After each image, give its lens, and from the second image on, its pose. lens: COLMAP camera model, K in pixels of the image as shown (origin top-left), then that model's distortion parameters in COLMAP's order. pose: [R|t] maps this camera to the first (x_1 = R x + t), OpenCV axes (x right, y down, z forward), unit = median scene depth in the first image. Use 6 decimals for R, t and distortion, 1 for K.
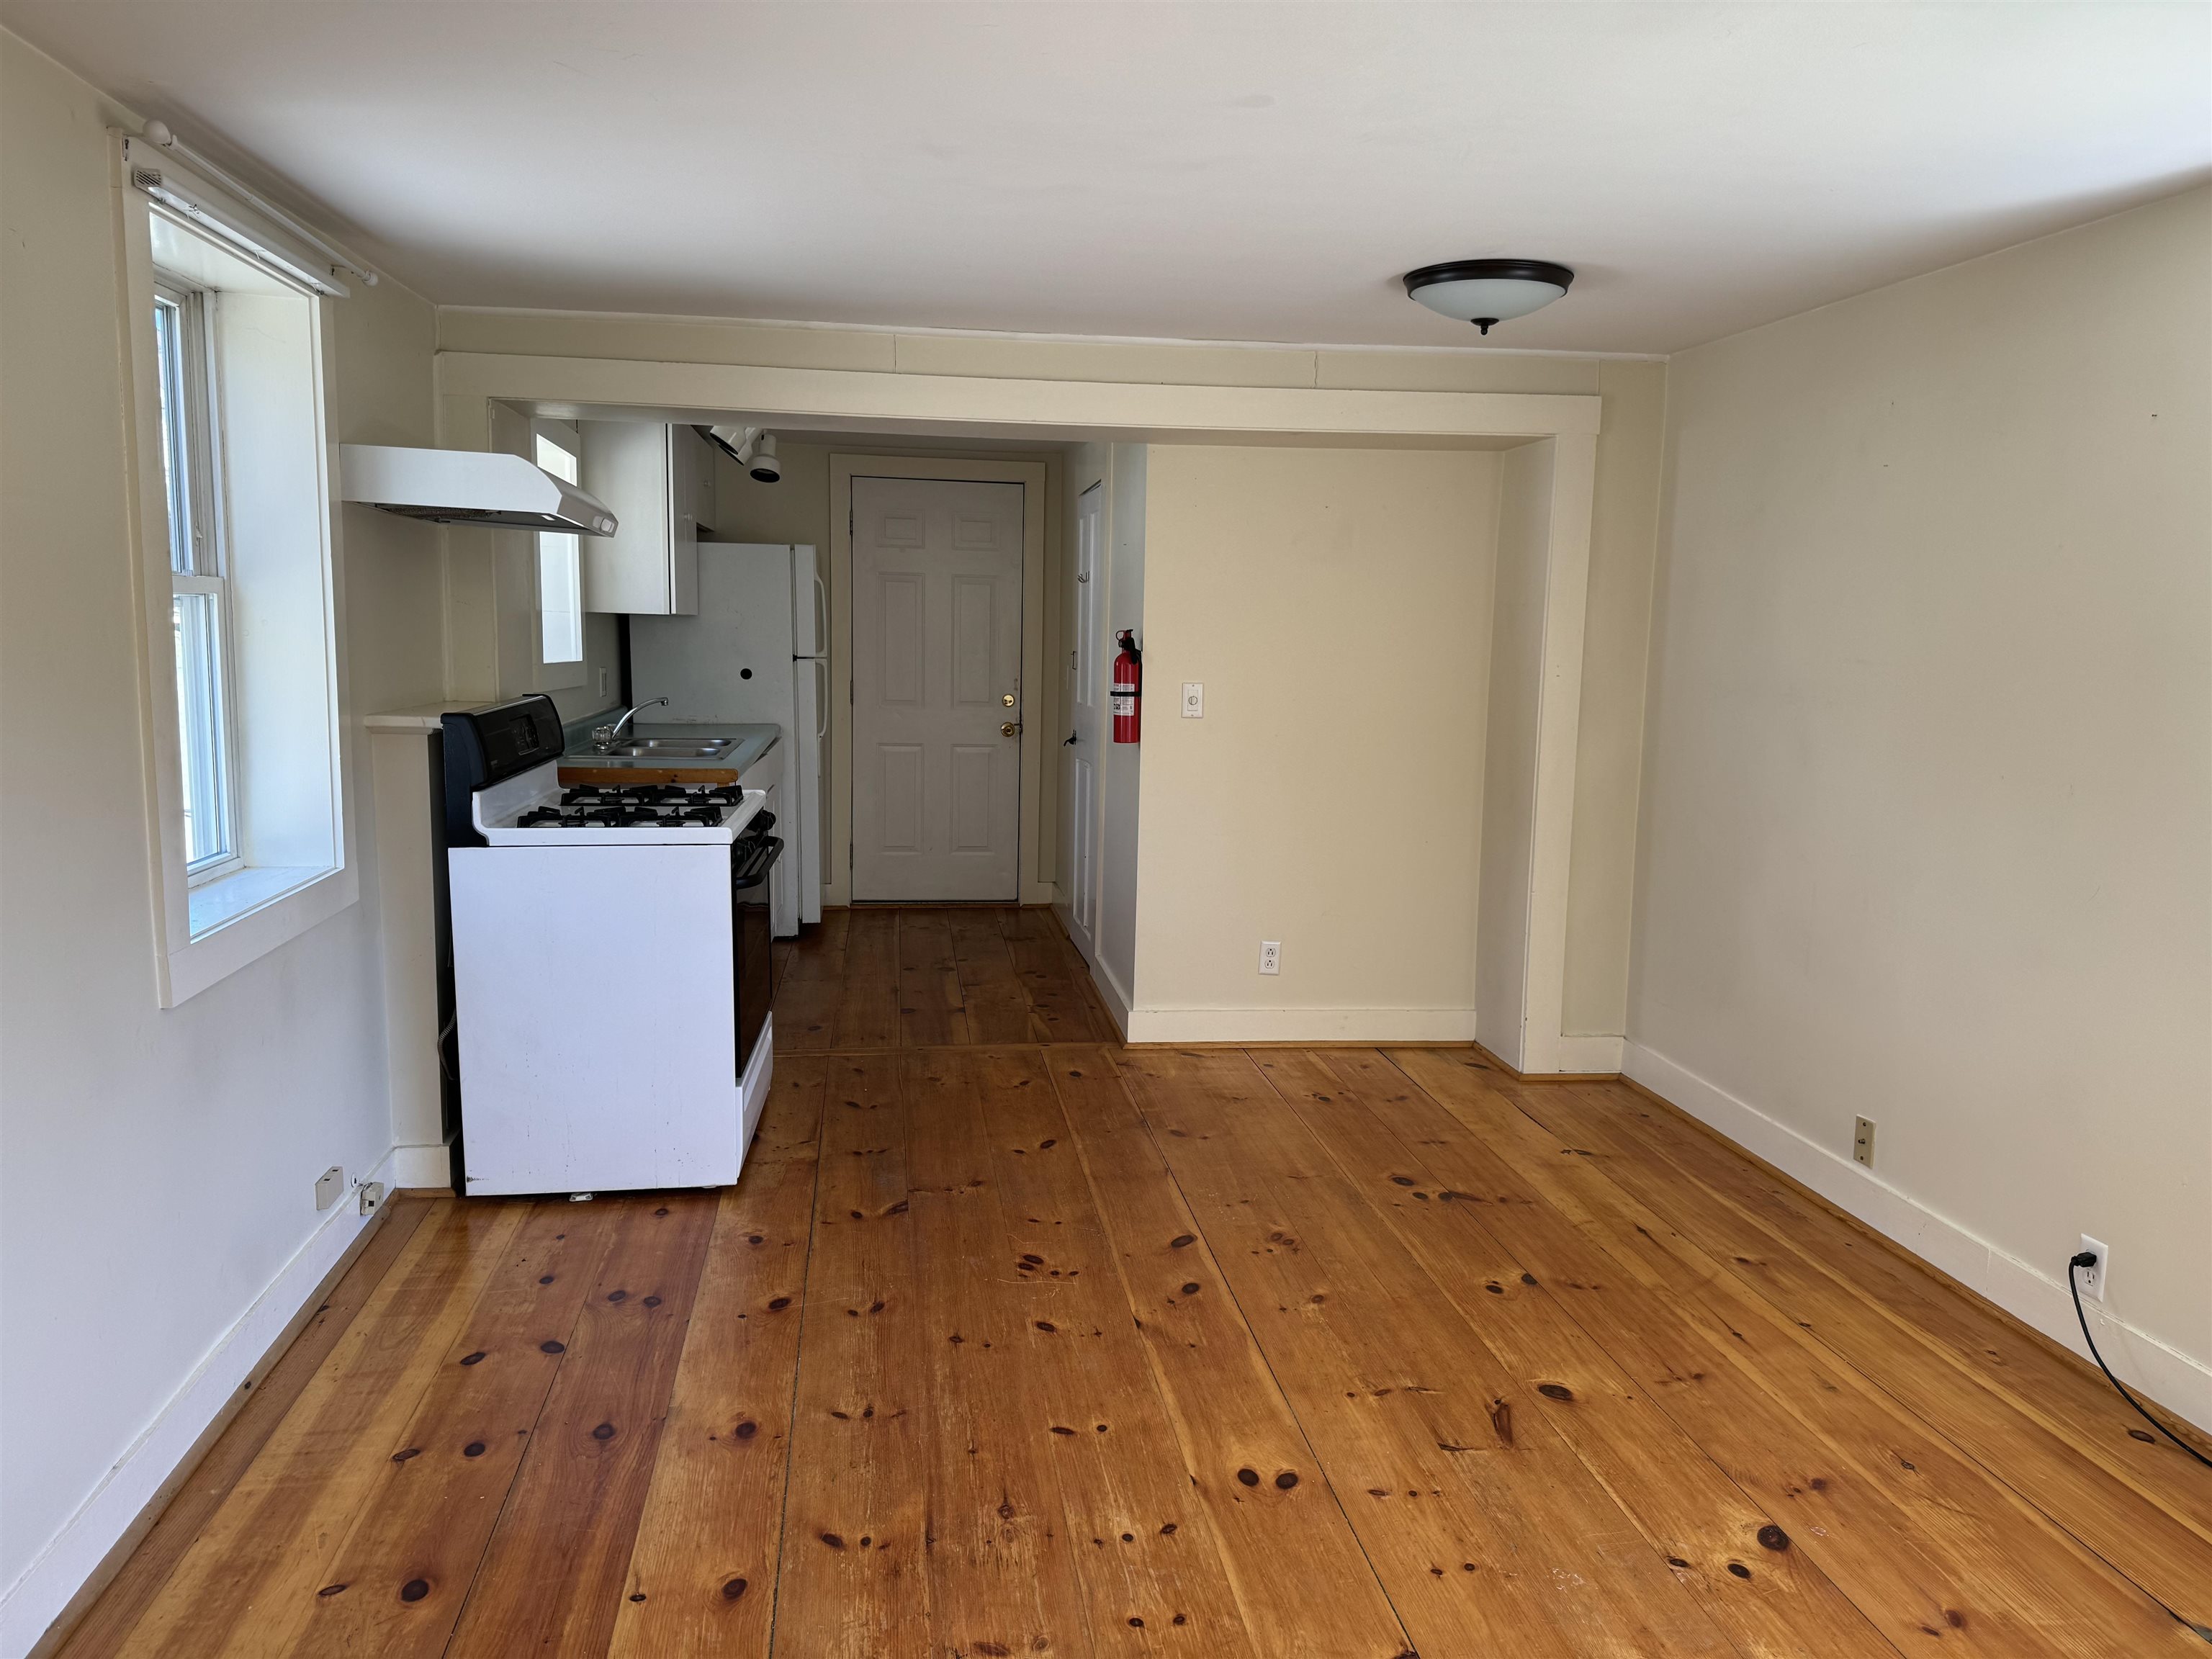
lens RADIAL K [[1534.5, 0, 1106.0], [0, 1534.5, 829.5], [0, 0, 1]] dist [0.016178, -0.035745]
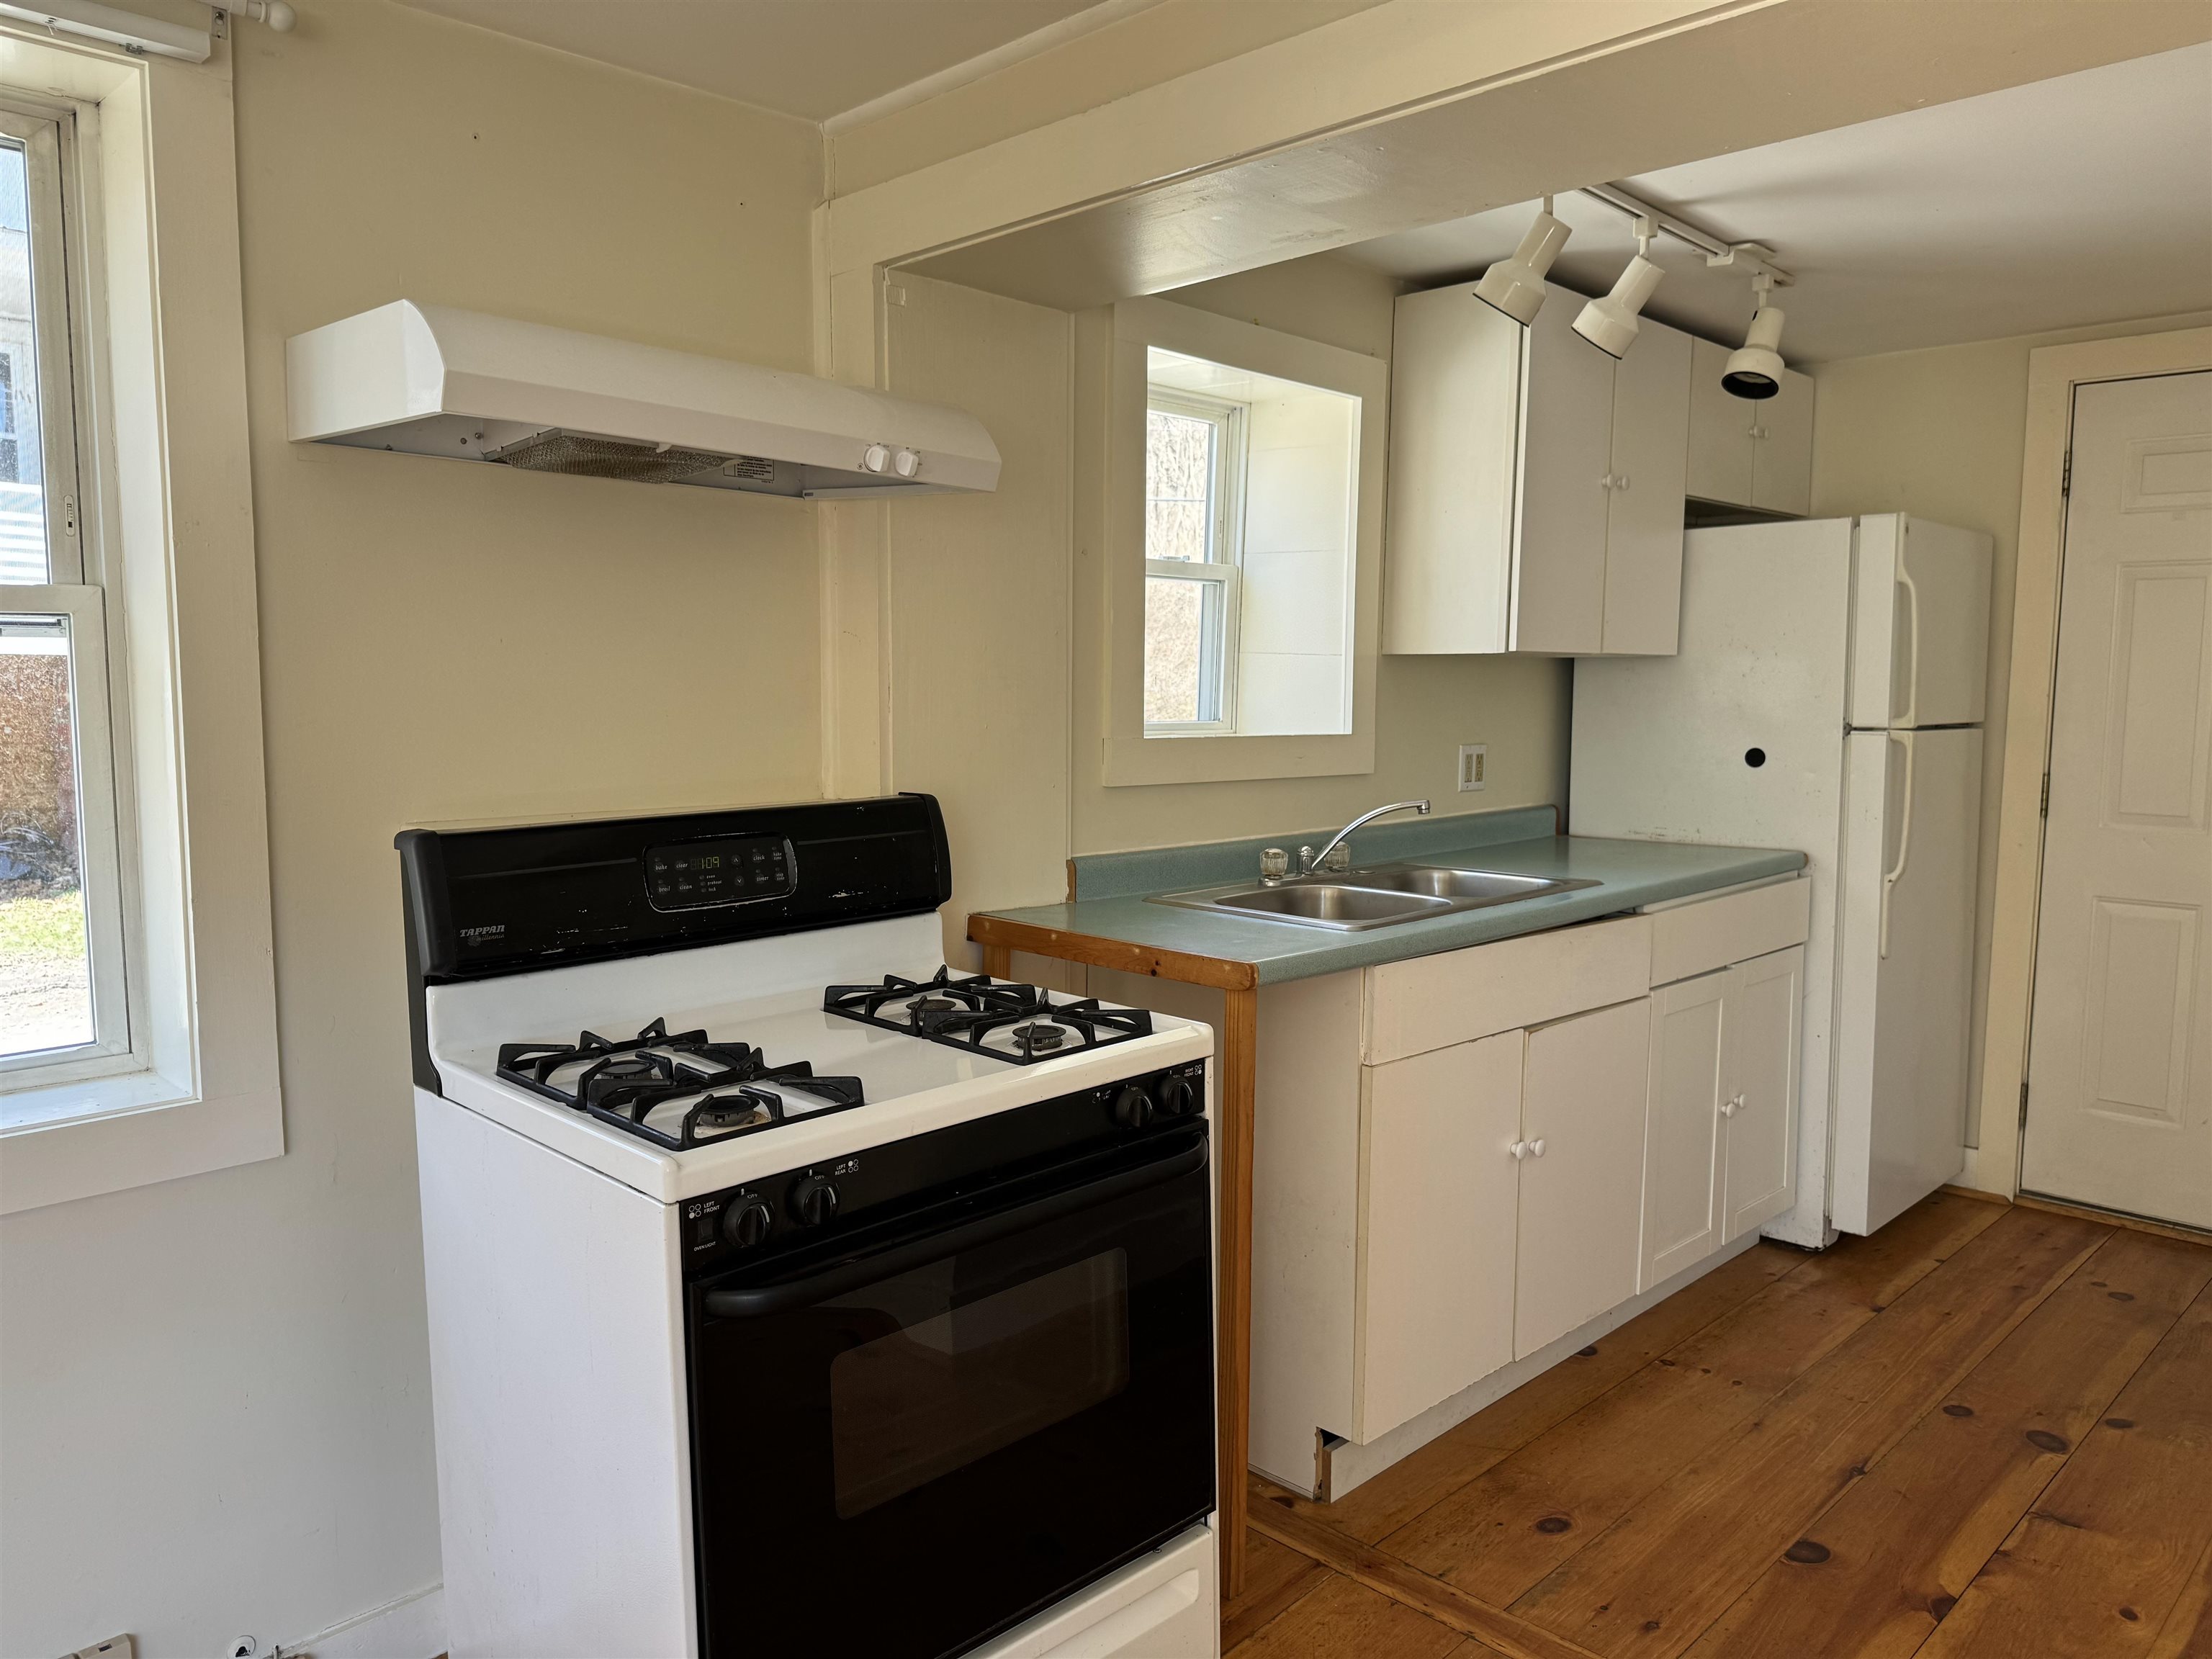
lens RADIAL K [[1534.5, 0, 1106.0], [0, 1534.5, 829.5], [0, 0, 1]] dist [0.016178, -0.035745]
pose [[0.598614, 0.052595, -0.799309, 0.069318], [-0.091321, 0.995817, -0.002865, -0.052487], [0.795815, 0.074709, 0.600913, 0.481253]]
